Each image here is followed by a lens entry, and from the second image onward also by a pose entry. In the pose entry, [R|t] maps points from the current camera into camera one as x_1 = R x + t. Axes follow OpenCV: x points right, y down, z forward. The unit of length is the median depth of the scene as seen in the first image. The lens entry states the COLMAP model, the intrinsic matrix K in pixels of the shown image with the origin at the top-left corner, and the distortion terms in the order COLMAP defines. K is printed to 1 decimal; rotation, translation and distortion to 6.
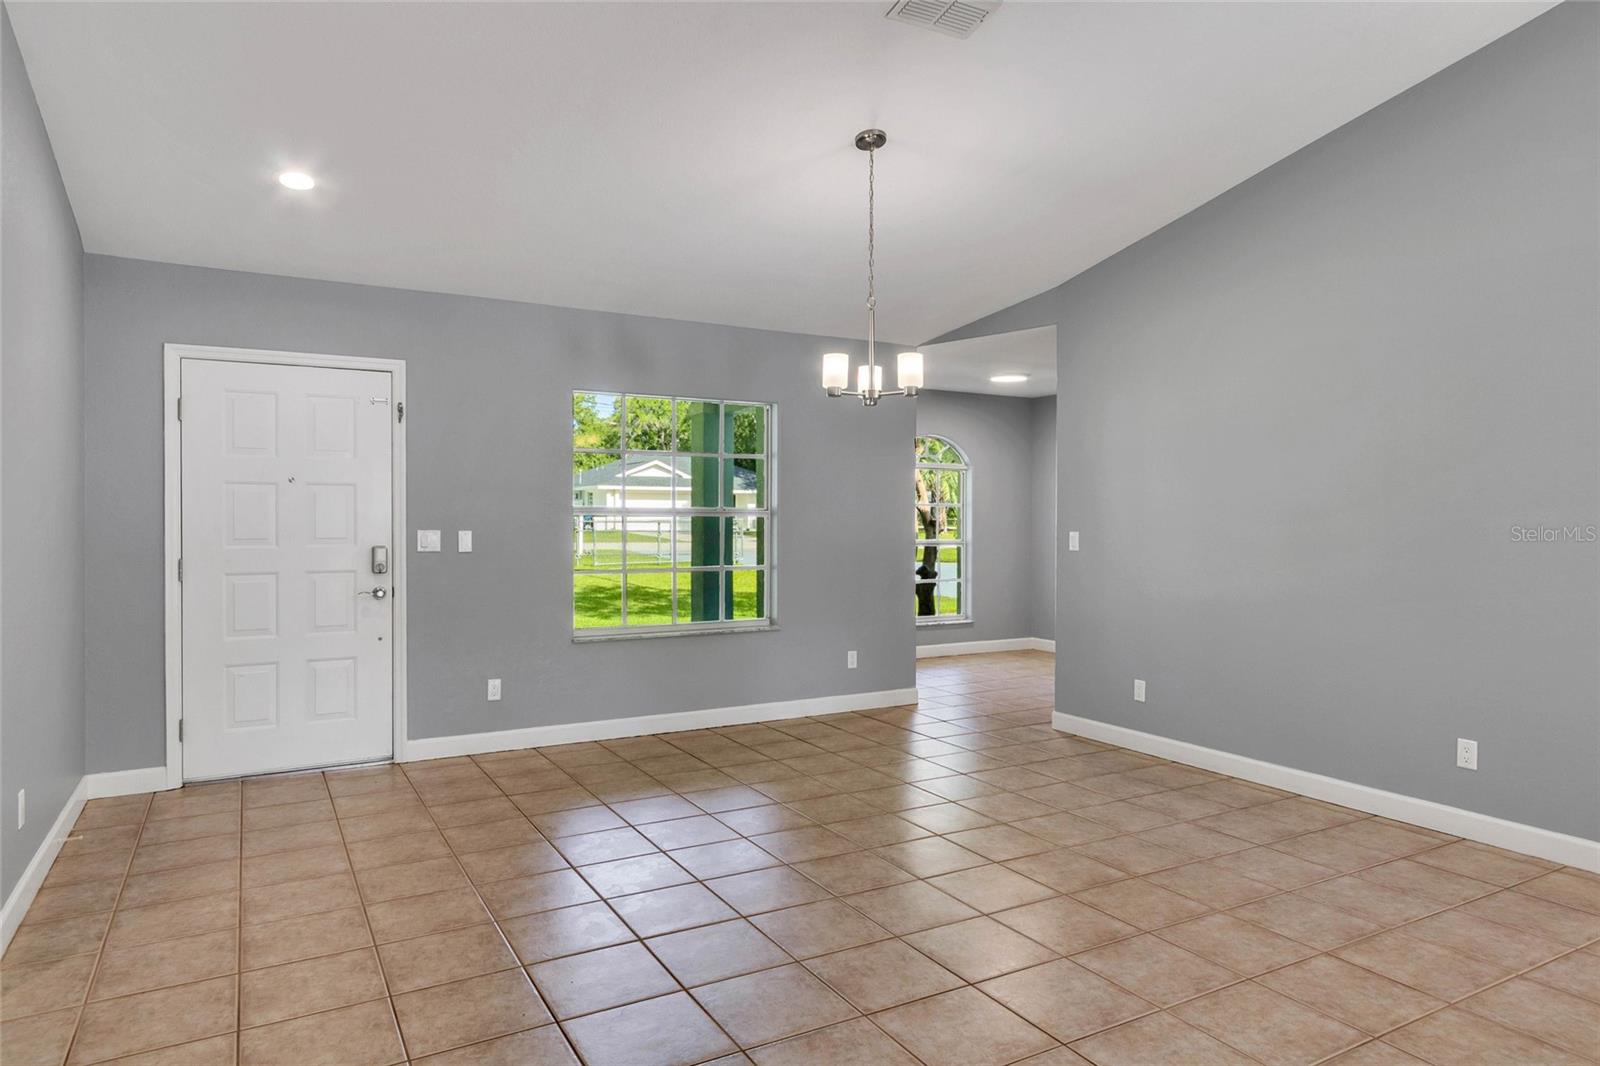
lens RADIAL K [[977.7, 0, 794.0], [0, 977.7, 527.6], [0, 0, 1]] dist [-0.001658, -0.000845]
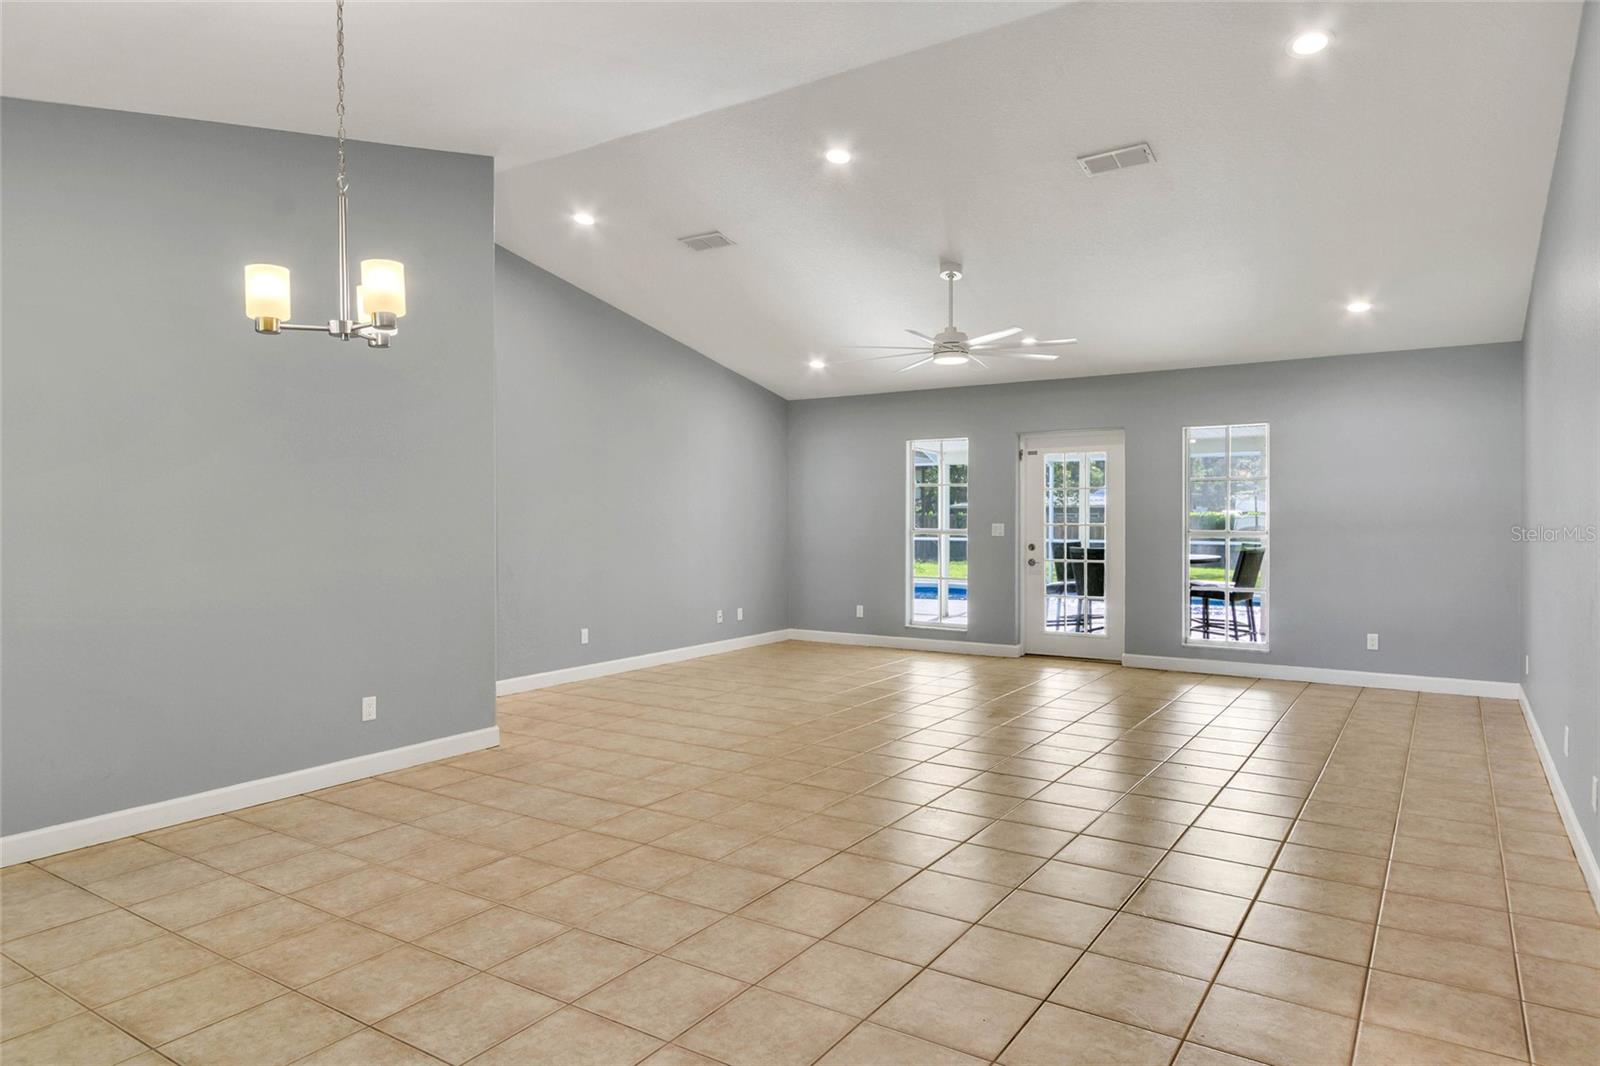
lens RADIAL K [[977.7, 0, 794.5], [0, 977.7, 530.0], [0, 0, 1]] dist [-0.001658, -0.000845]
pose [[-0.457624, -0.015196, 0.889016, -0.702646], [0.012156, 0.999654, 0.023344, -0.020228], [-0.889063, 0.021490, -0.457280, 1.145289]]
